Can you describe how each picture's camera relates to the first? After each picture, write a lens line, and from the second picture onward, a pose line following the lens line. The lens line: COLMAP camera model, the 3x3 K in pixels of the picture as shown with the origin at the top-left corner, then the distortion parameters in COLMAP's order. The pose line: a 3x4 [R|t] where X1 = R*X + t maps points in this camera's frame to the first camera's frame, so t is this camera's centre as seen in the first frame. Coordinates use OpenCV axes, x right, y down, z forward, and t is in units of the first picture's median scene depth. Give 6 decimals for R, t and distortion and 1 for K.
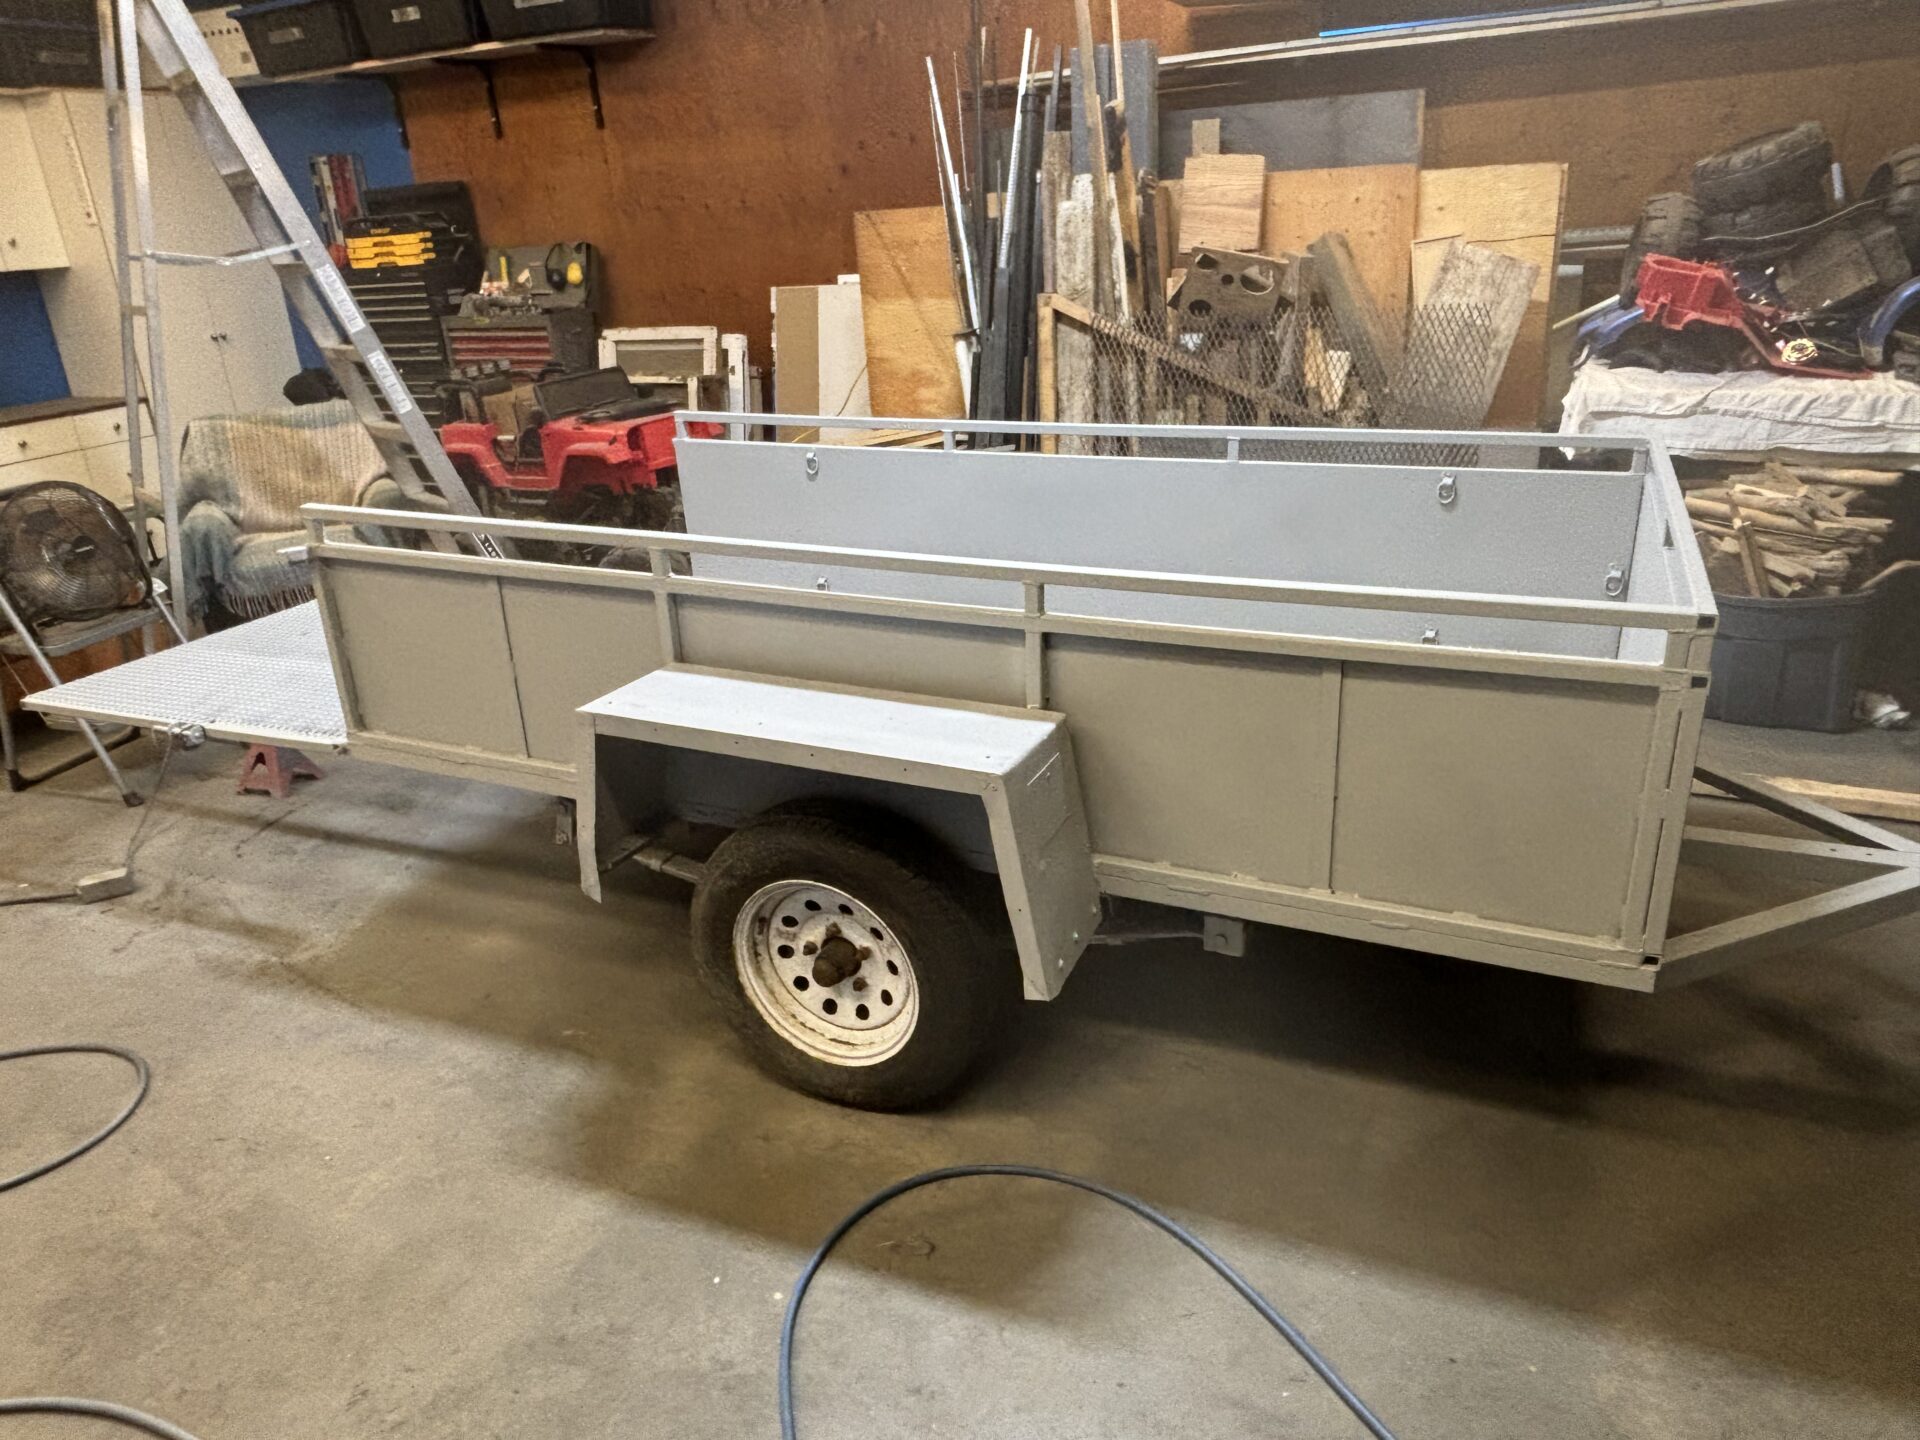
lens RADIAL K [[1262.8, 0, 960.0], [0, 1262.8, 720.0], [0, 0, 1]] dist [0.026682, -0.063971]
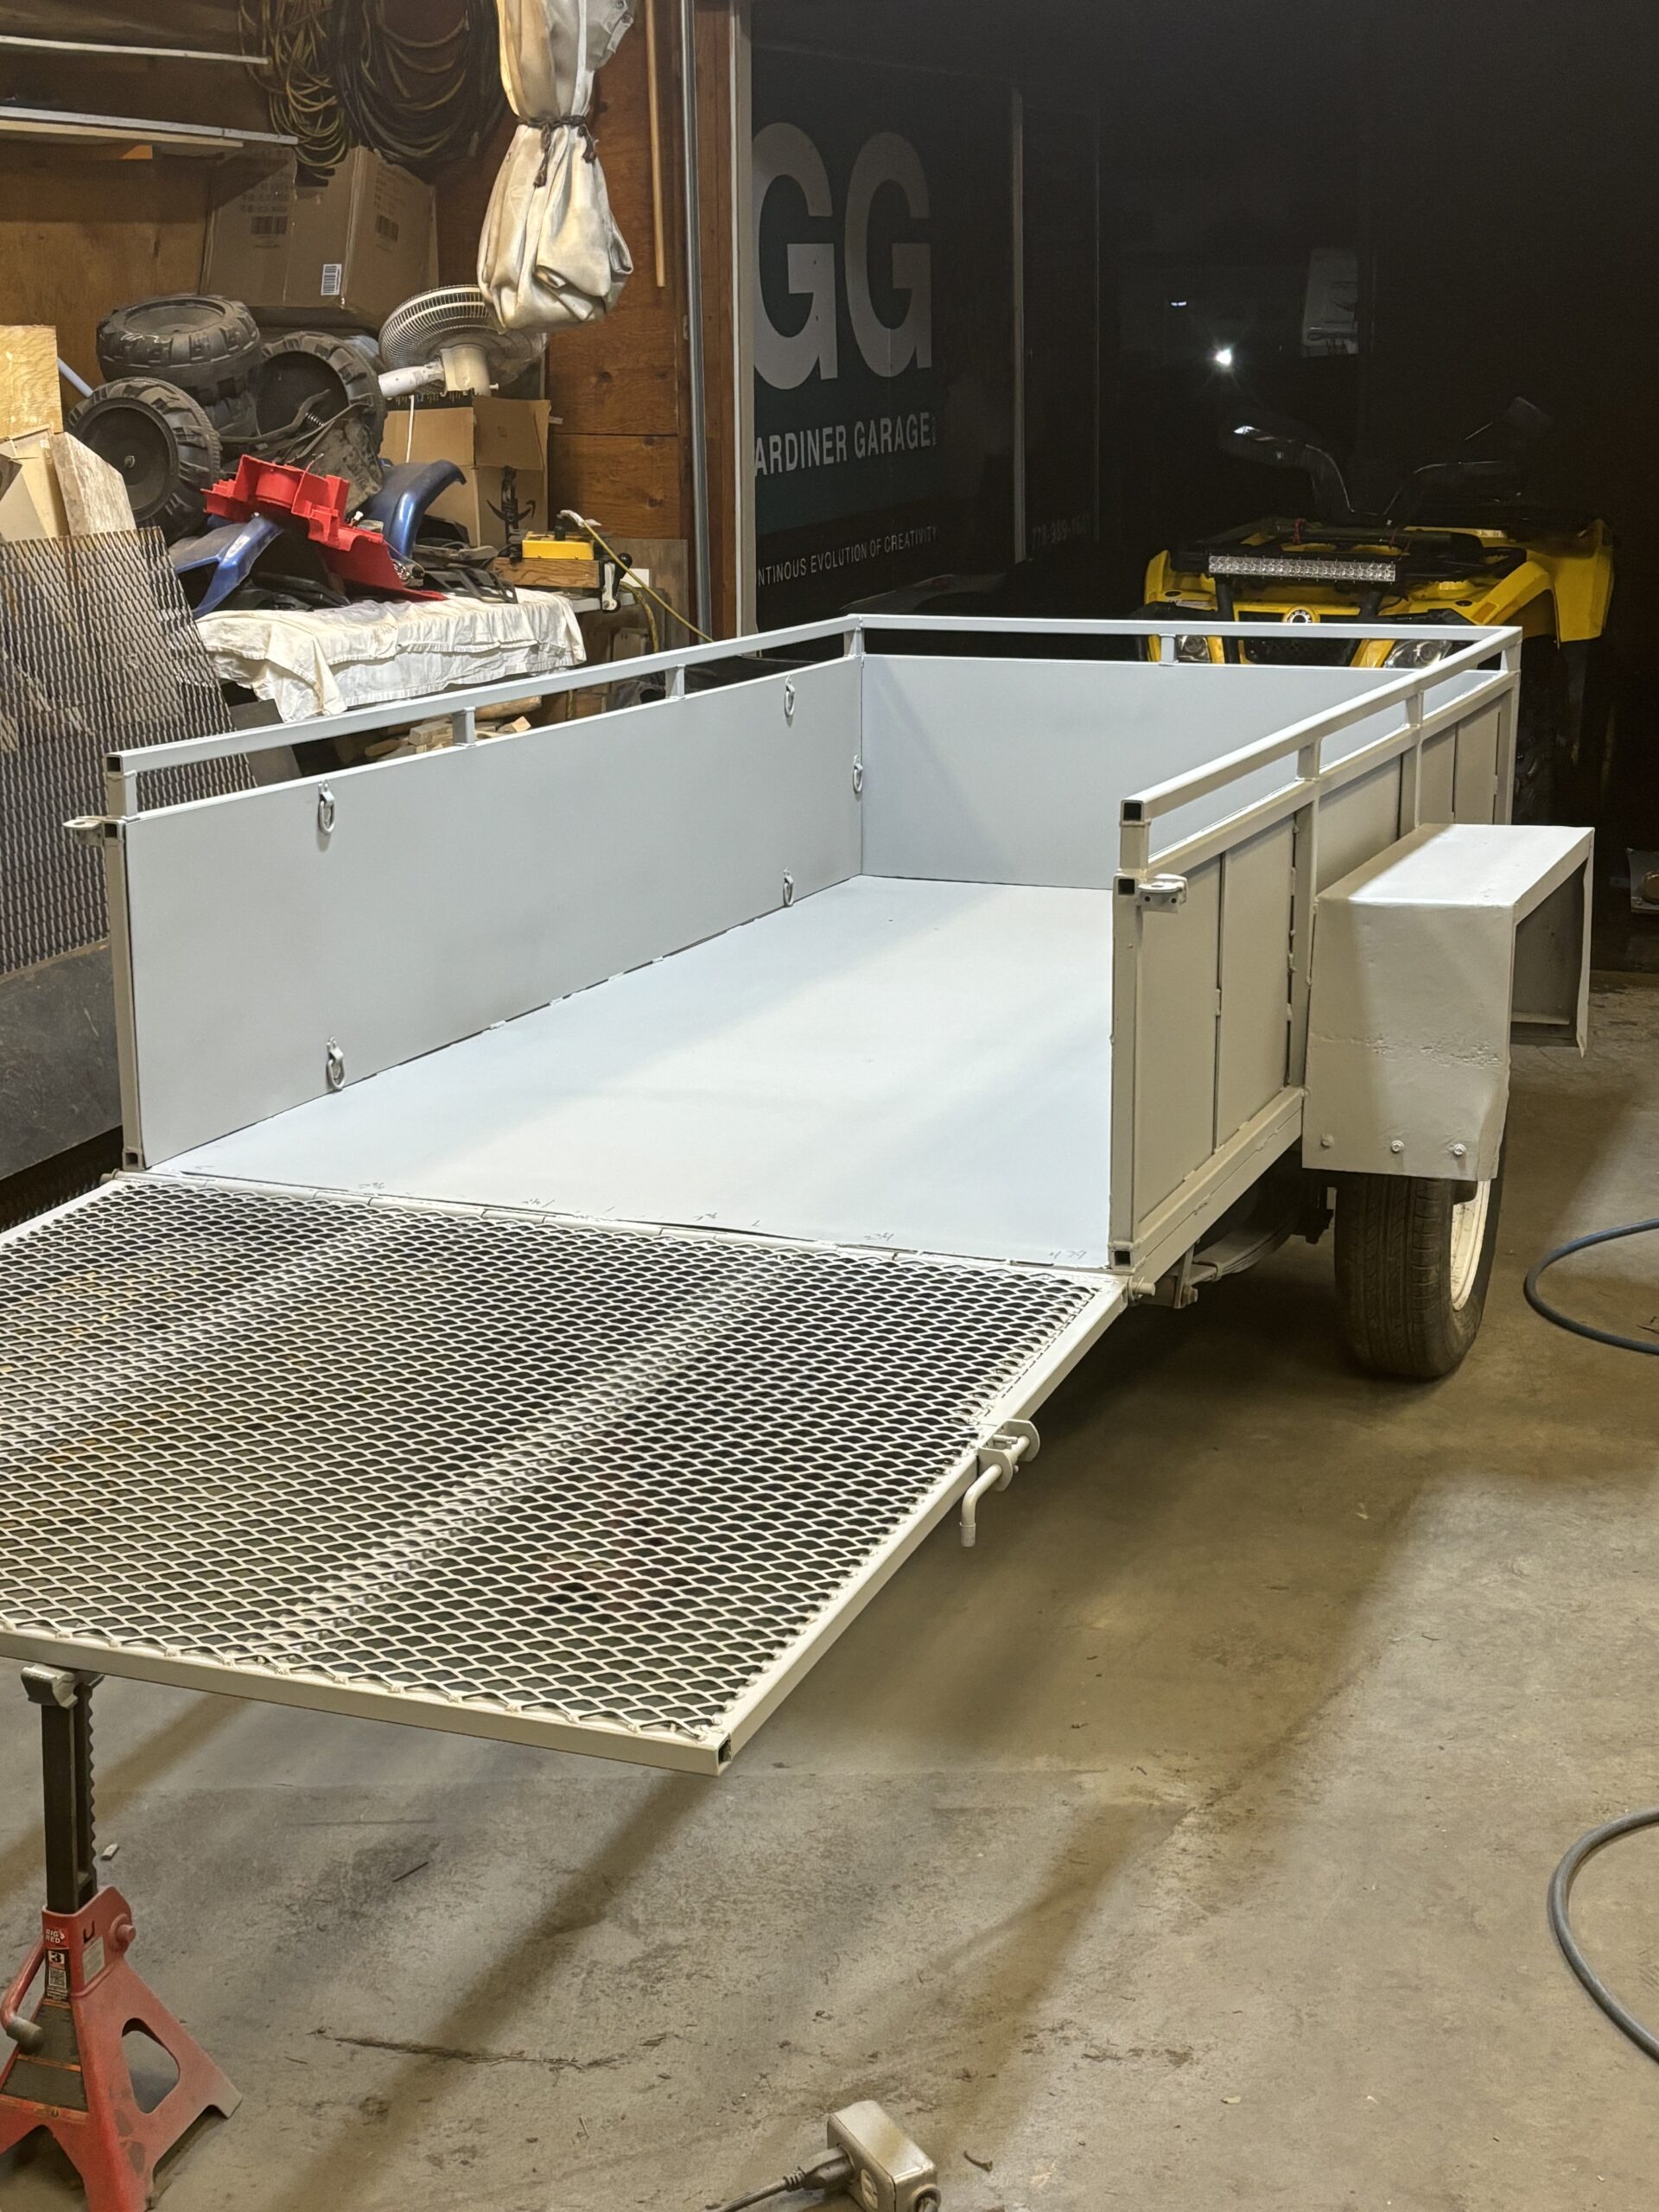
lens RADIAL K [[2961.4, 0, 829.5], [0, 2961.4, 1106.0], [0, 0, 1]] dist [0.072581, -0.043545]
pose [[-0.054752, -0.188423, 0.980561, -1.510660], [0.369249, 0.908596, 0.195212, -0.296169], [-0.927716, 0.372759, 0.019828, 0.988405]]
